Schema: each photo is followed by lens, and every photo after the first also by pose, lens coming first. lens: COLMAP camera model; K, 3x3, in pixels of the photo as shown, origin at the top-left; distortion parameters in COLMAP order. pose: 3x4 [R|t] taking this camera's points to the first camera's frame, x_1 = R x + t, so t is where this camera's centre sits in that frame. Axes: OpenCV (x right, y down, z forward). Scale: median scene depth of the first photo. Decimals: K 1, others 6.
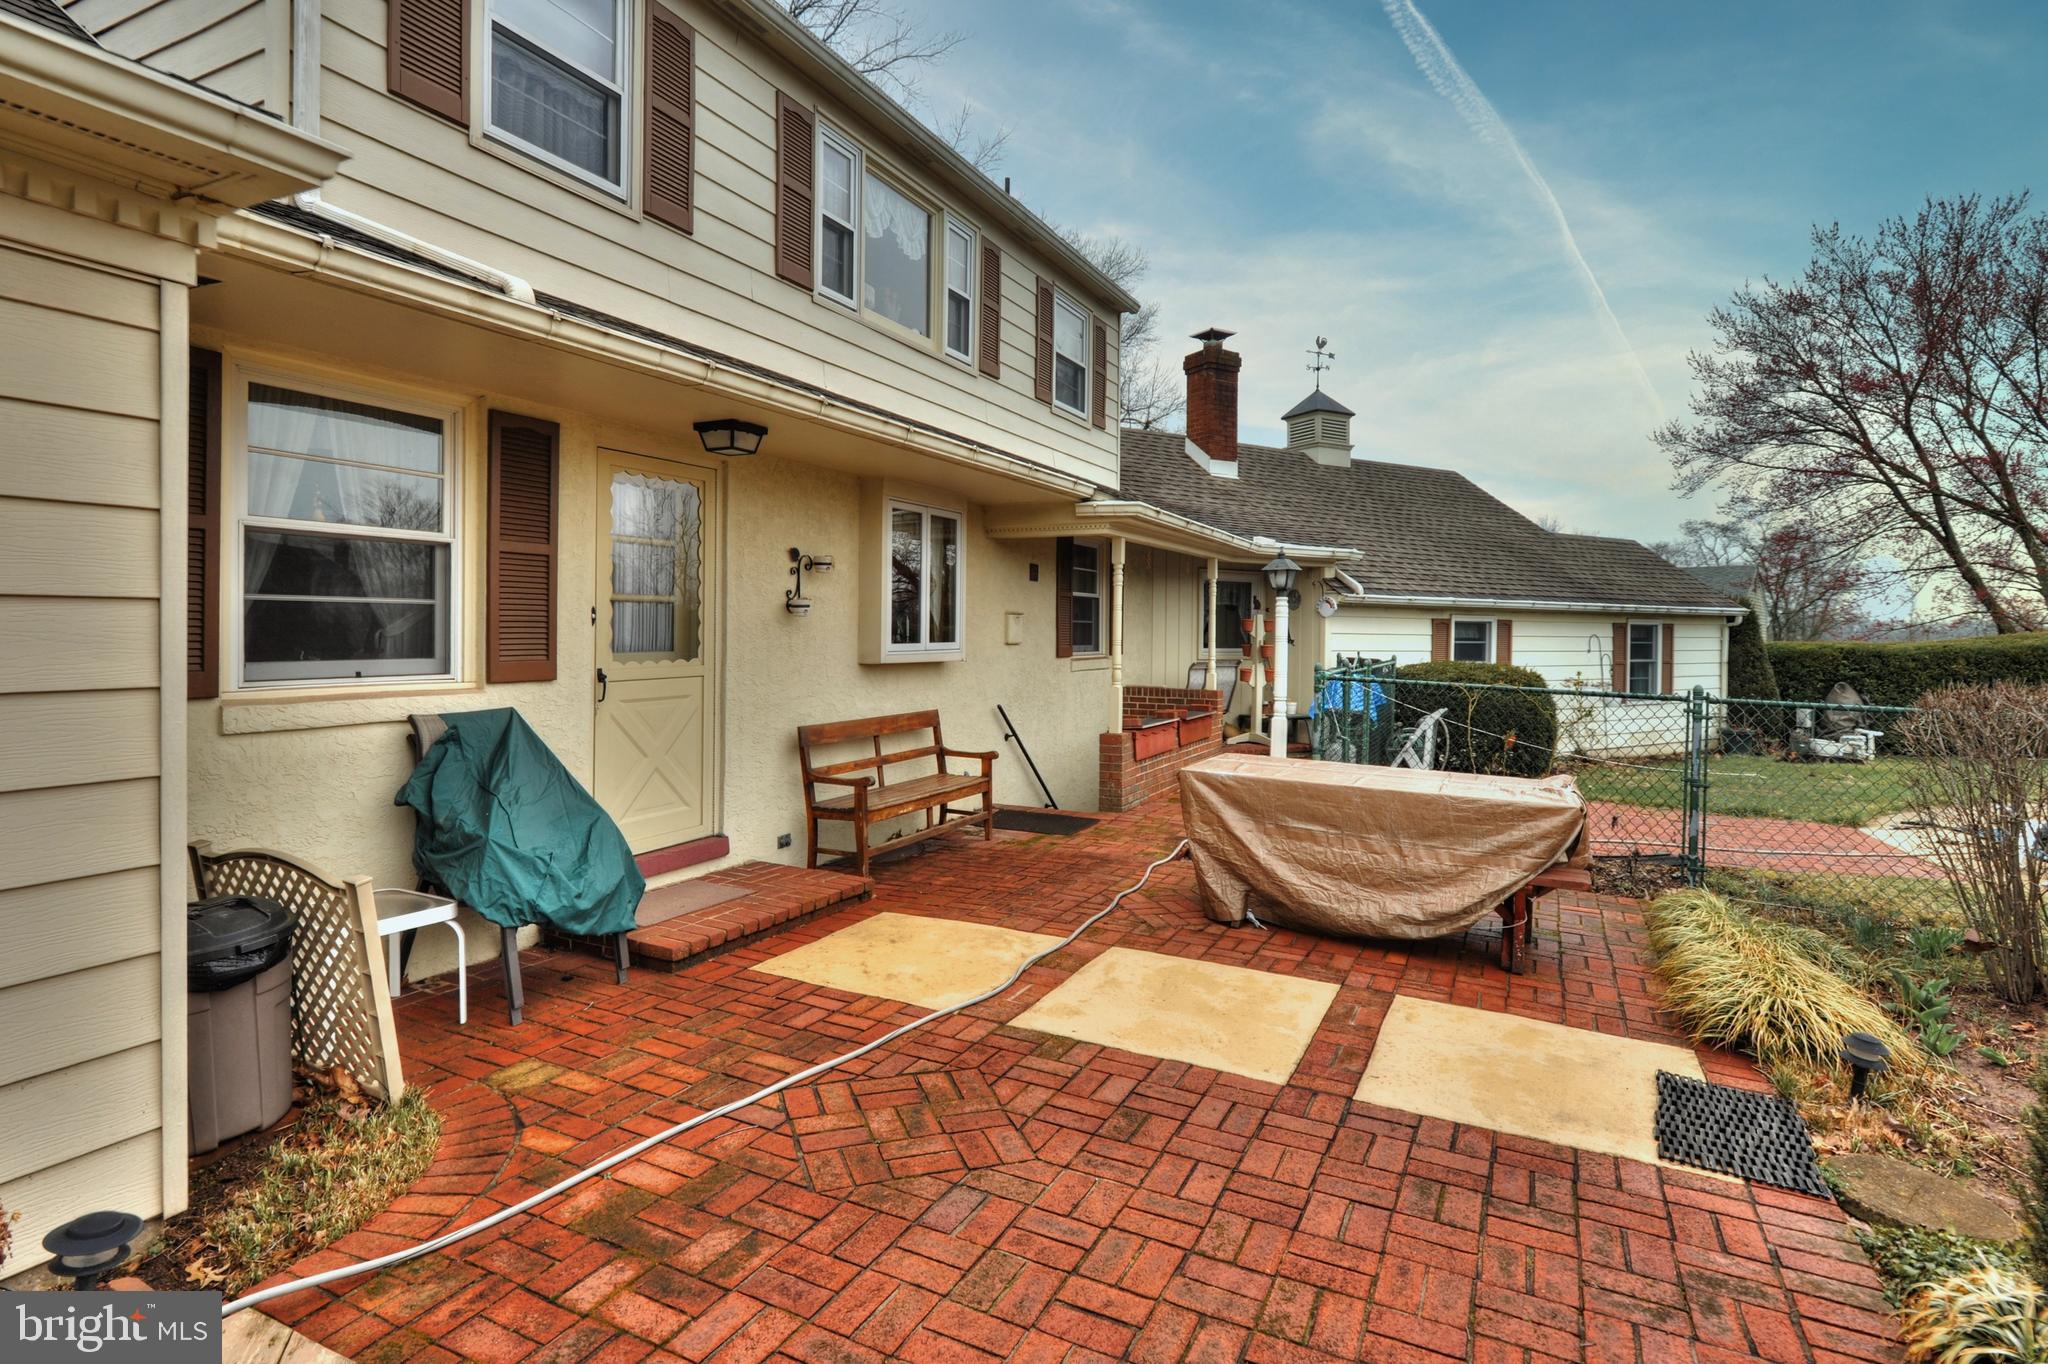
lens RADIAL K [[1013.6, 0, 1042.1], [0, 1013.6, 640.4], [0, 0, 1]] dist [-0.005143, -0.001034]
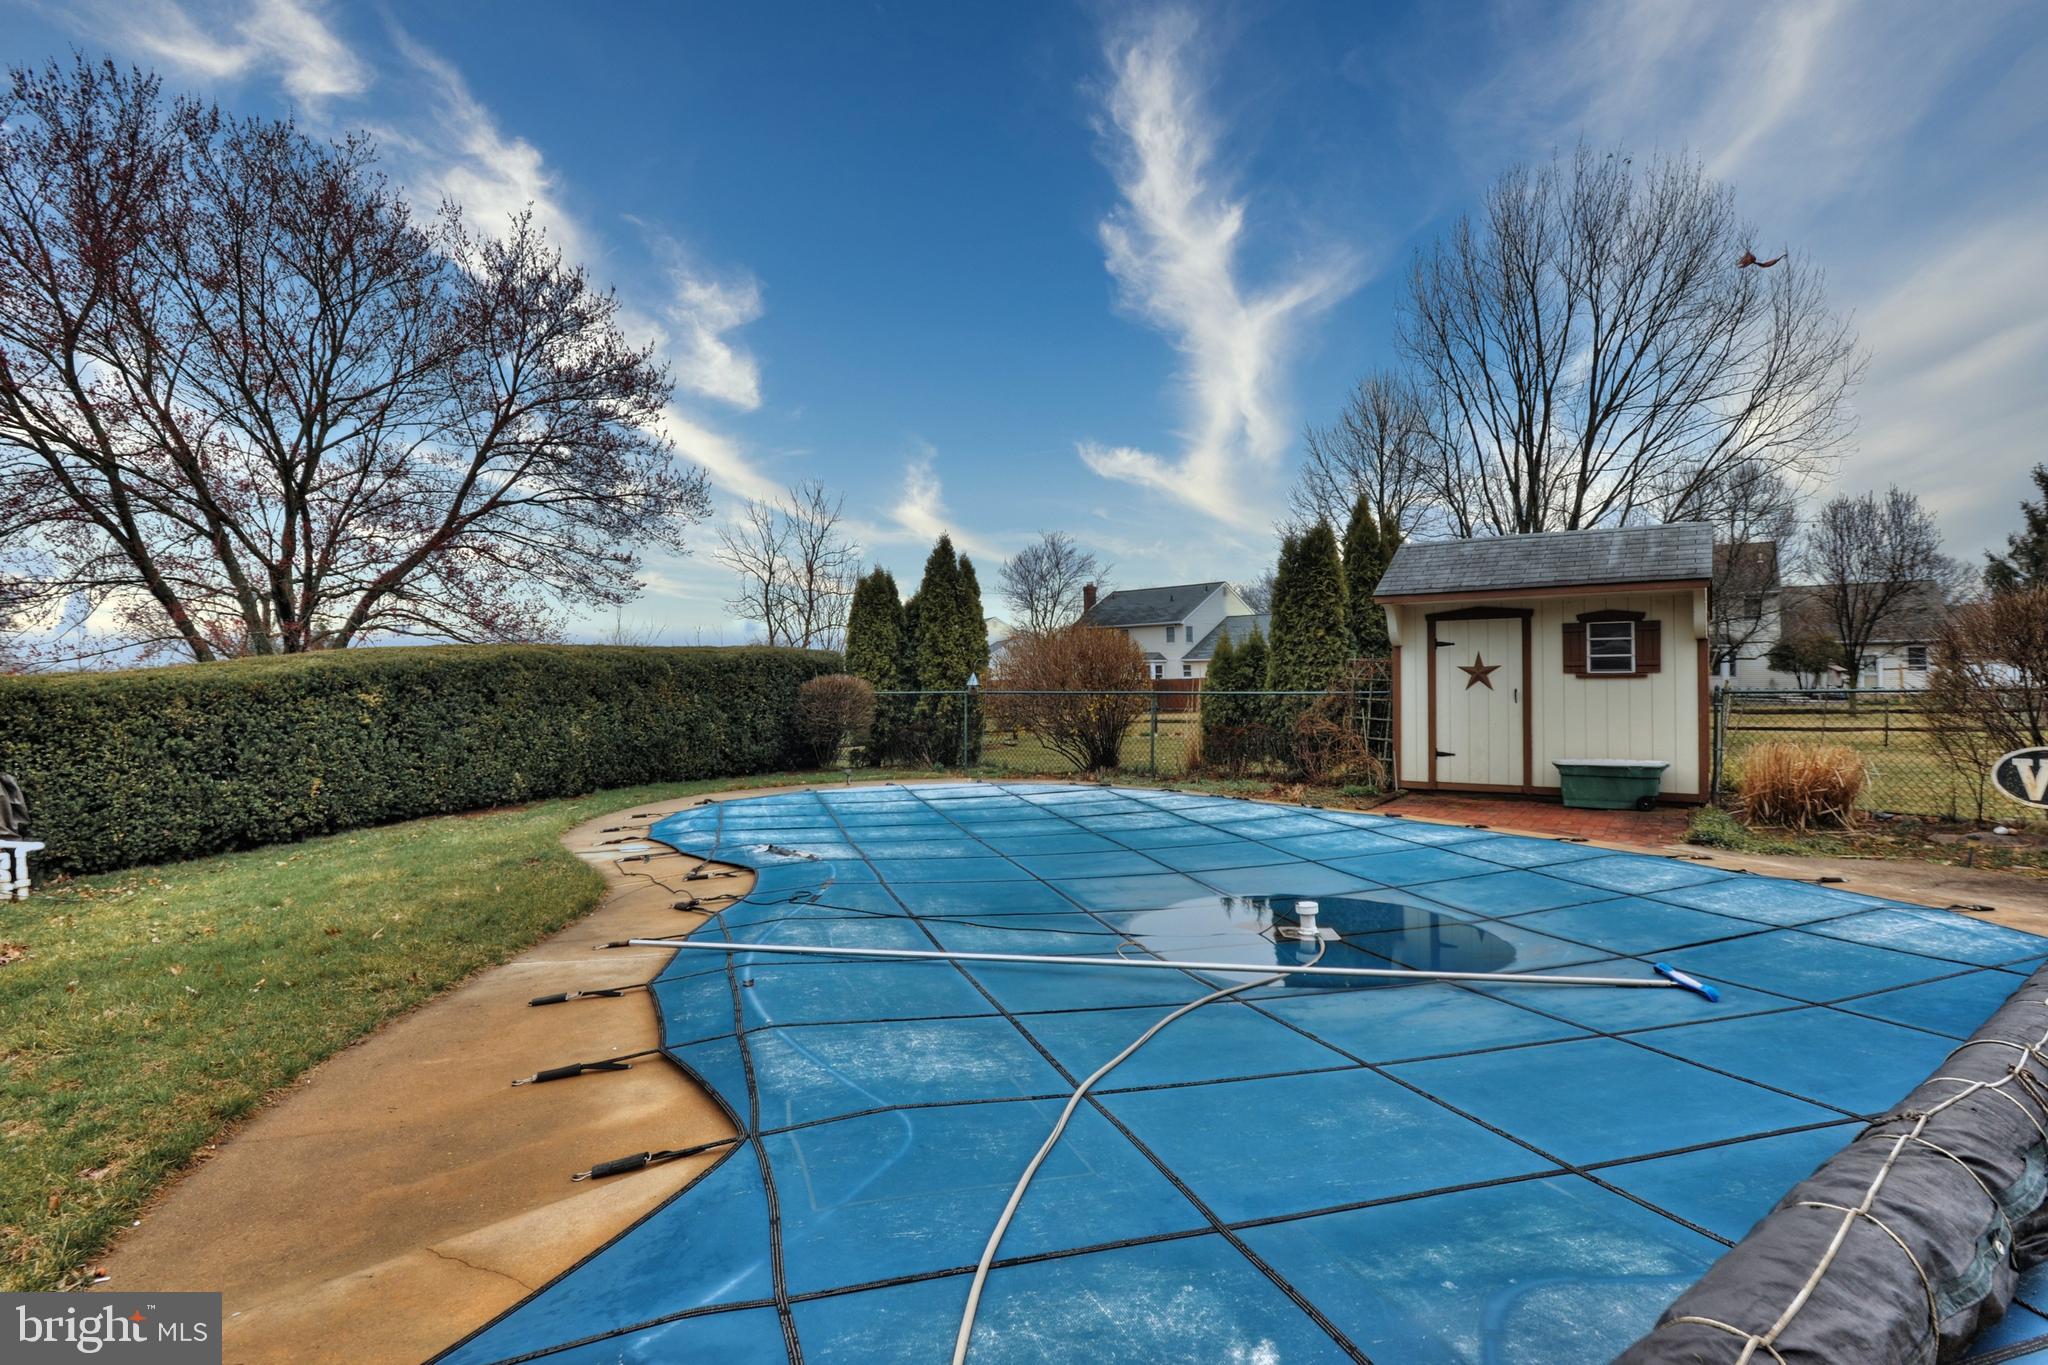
lens RADIAL K [[1013.6, 0, 1026.2], [0, 1013.6, 689.2], [0, 0, 1]] dist [-0.005143, -0.001034]
pose [[0.102485, -0.016571, 0.994596, 0.255534], [0.028189, 0.999508, 0.013748, 0.013626], [-0.994335, 0.026628, 0.102902, 0.305567]]
